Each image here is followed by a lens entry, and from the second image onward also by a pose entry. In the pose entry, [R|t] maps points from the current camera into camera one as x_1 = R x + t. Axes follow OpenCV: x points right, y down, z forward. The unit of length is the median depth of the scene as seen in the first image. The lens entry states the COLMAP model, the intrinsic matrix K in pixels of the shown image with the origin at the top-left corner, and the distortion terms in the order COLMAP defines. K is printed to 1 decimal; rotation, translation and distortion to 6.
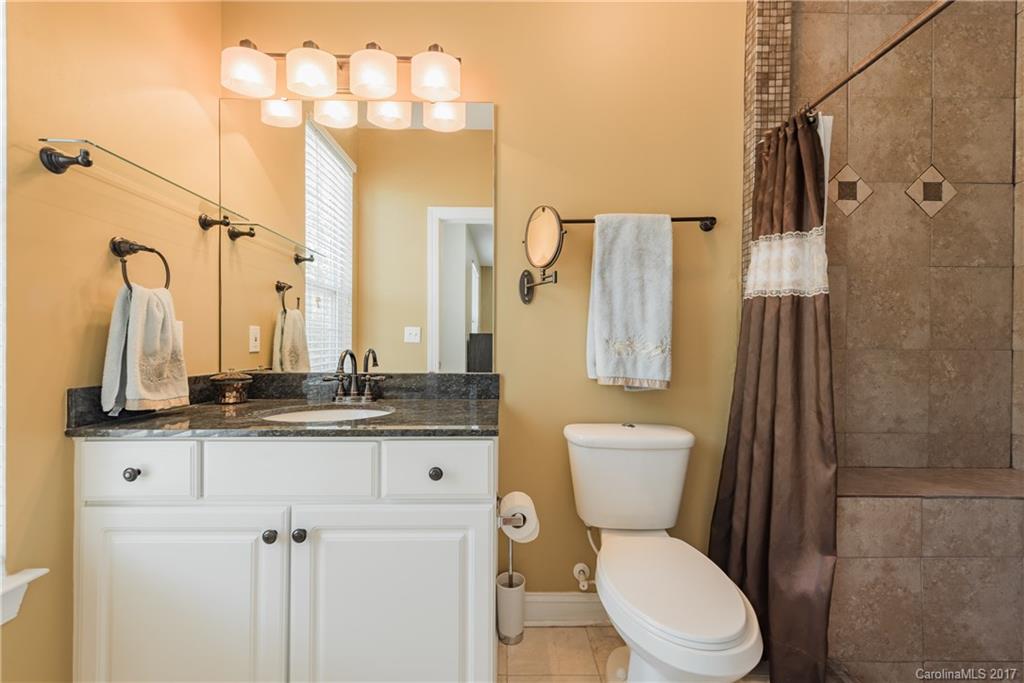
lens RADIAL K [[408.2, 0, 509.5], [0, 408.2, 344.3], [0, 0, 1]] dist [0.015598, -0.004057]
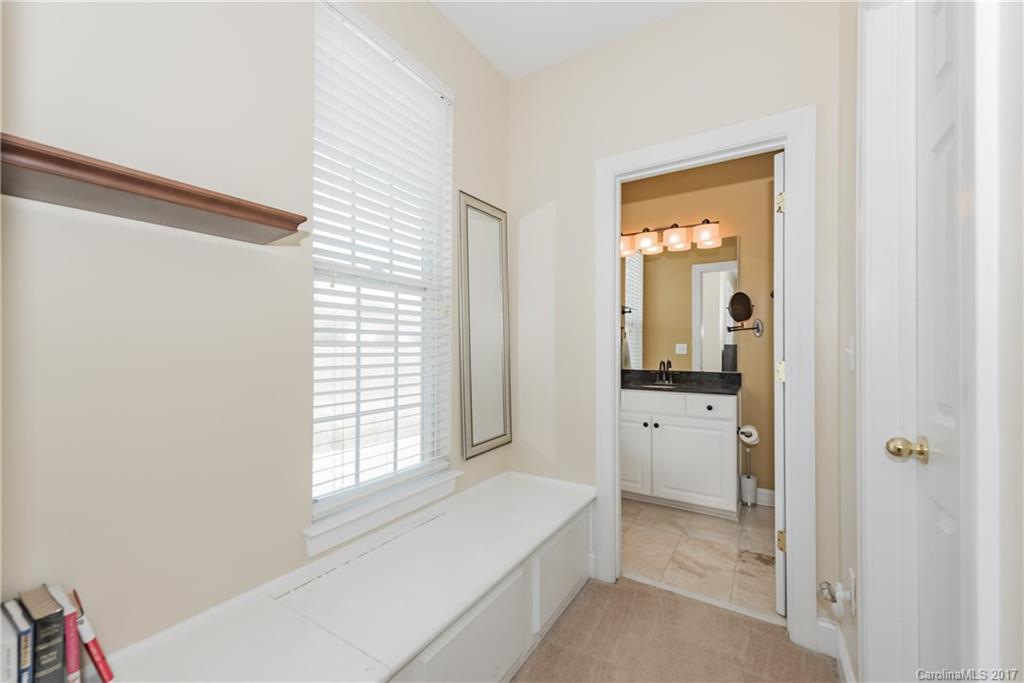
lens RADIAL K [[408.2, 0, 509.1], [0, 408.2, 344.8], [0, 0, 1]] dist [0.015598, -0.004057]
pose [[0.835847, -0.007093, -0.548917, 0.131042], [-0.001854, 0.999874, -0.015745, -0.029134], [0.548960, 0.014178, 0.835728, -1.301602]]
